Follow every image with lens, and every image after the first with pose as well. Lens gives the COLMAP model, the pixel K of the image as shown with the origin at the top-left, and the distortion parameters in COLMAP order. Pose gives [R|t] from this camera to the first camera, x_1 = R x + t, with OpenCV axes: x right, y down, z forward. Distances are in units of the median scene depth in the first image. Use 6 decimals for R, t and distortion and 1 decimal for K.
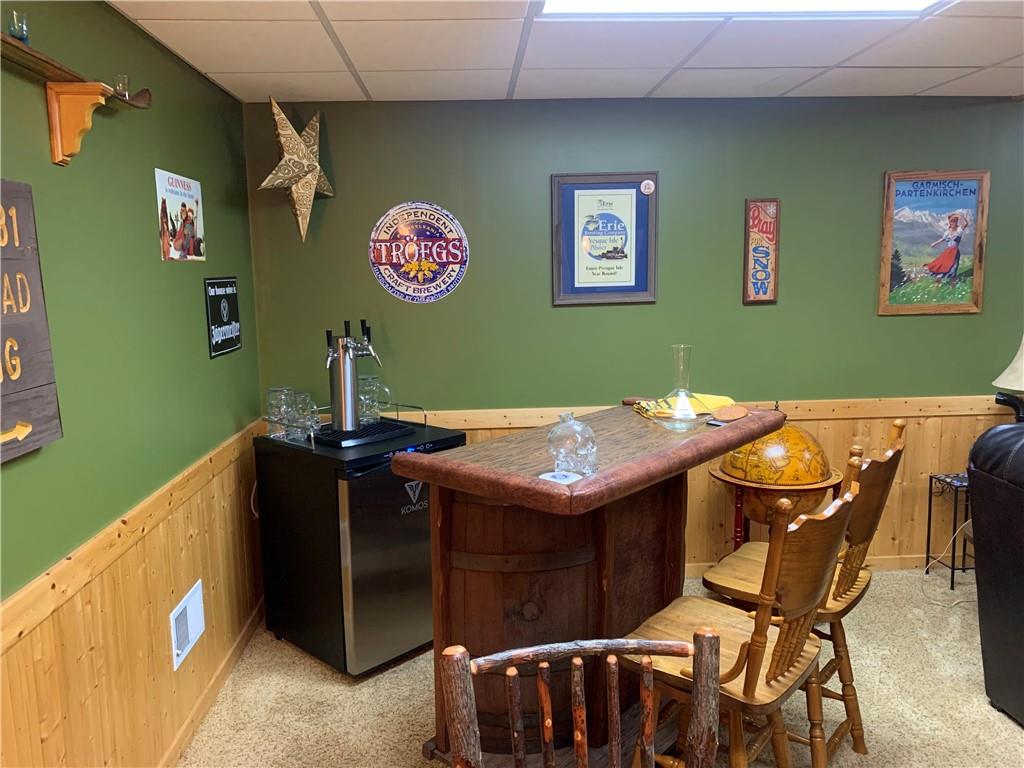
lens RADIAL K [[784.7, 0, 509.2], [0, 784.7, 386.1], [0, 0, 1]] dist [0.044492, -0.045333]
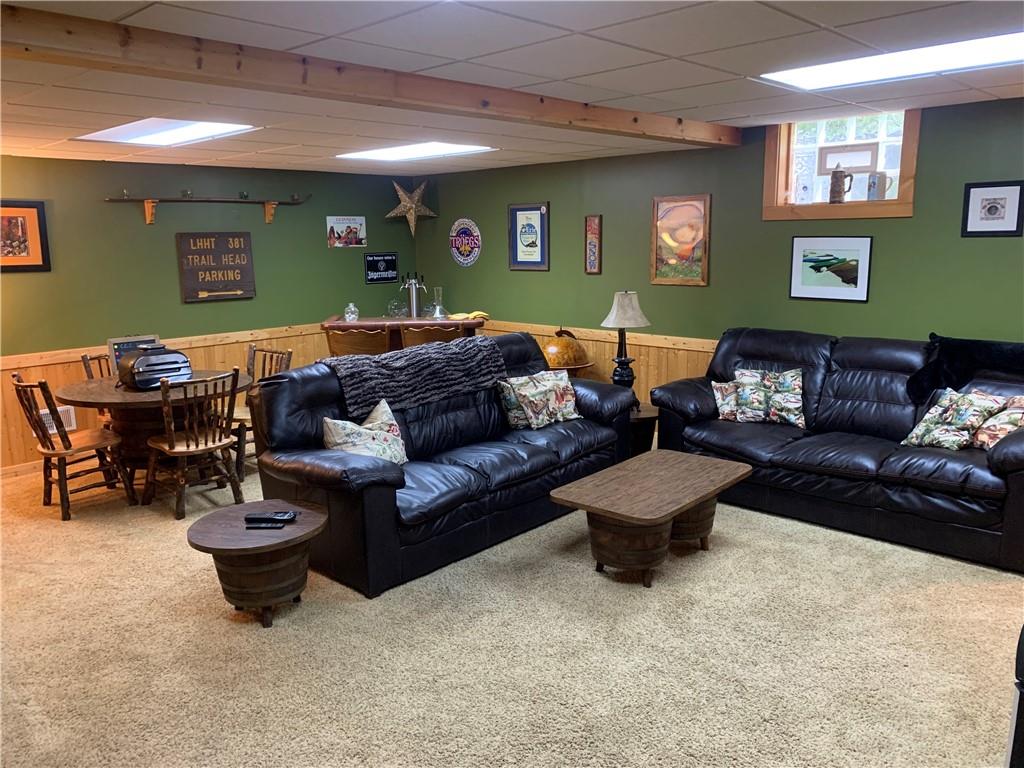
lens RADIAL K [[784.7, 0, 509.0], [0, 784.7, 386.6], [0, 0, 1]] dist [0.044492, -0.045333]
pose [[0.684320, 0.147753, -0.714055, 1.516988], [-0.106483, 0.989007, 0.102598, -0.014803], [0.721365, 0.005825, 0.692531, -0.372281]]
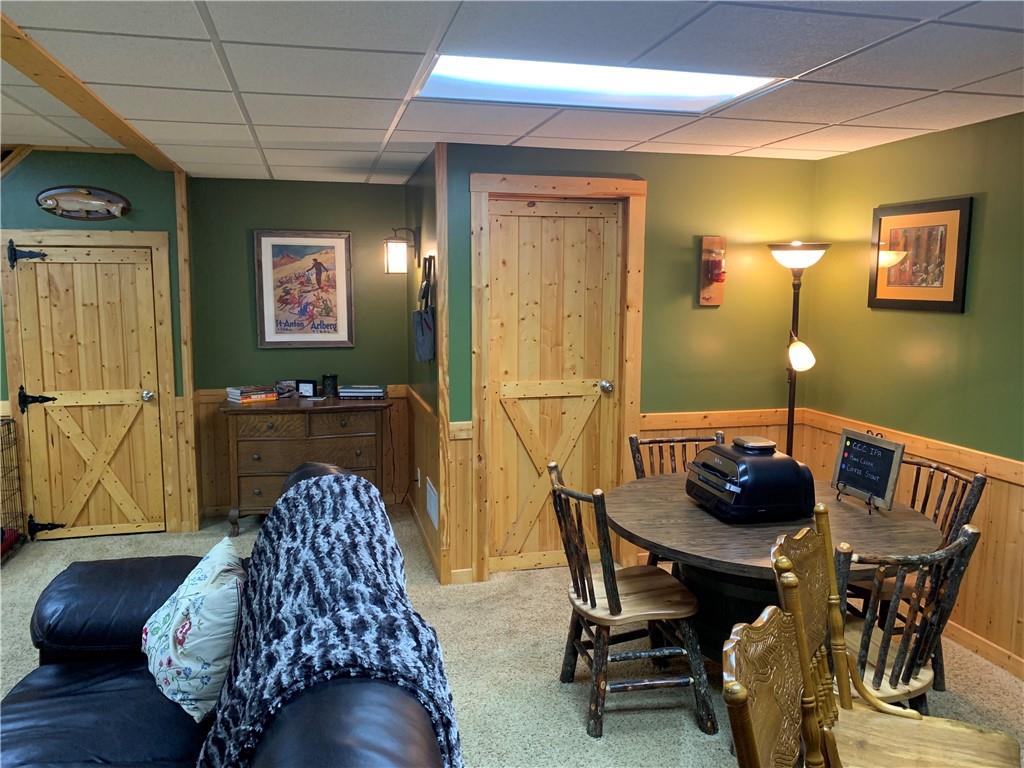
lens RADIAL K [[784.7, 0, 510.8], [0, 784.7, 384.1], [0, 0, 1]] dist [0.044492, -0.045333]
pose [[-0.981833, 0.040544, -0.185363, 0.439580], [-0.012161, 0.961451, 0.274708, -0.154054], [0.189355, 0.271971, -0.943491, 0.871212]]
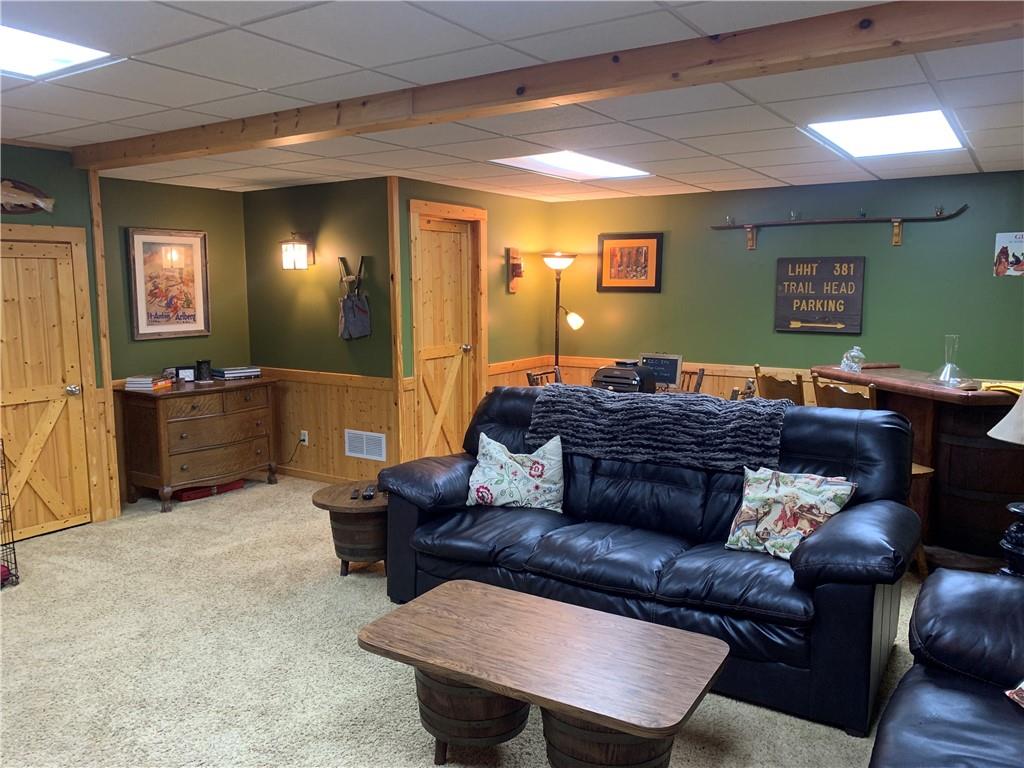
lens RADIAL K [[784.7, 0, 507.9], [0, 784.7, 386.3], [0, 0, 1]] dist [0.044492, -0.045333]
pose [[-0.595198, 0.126566, -0.793549, 1.418328], [-0.106832, 0.966290, 0.234245, -0.162411], [0.796446, 0.224199, -0.561613, 0.851405]]
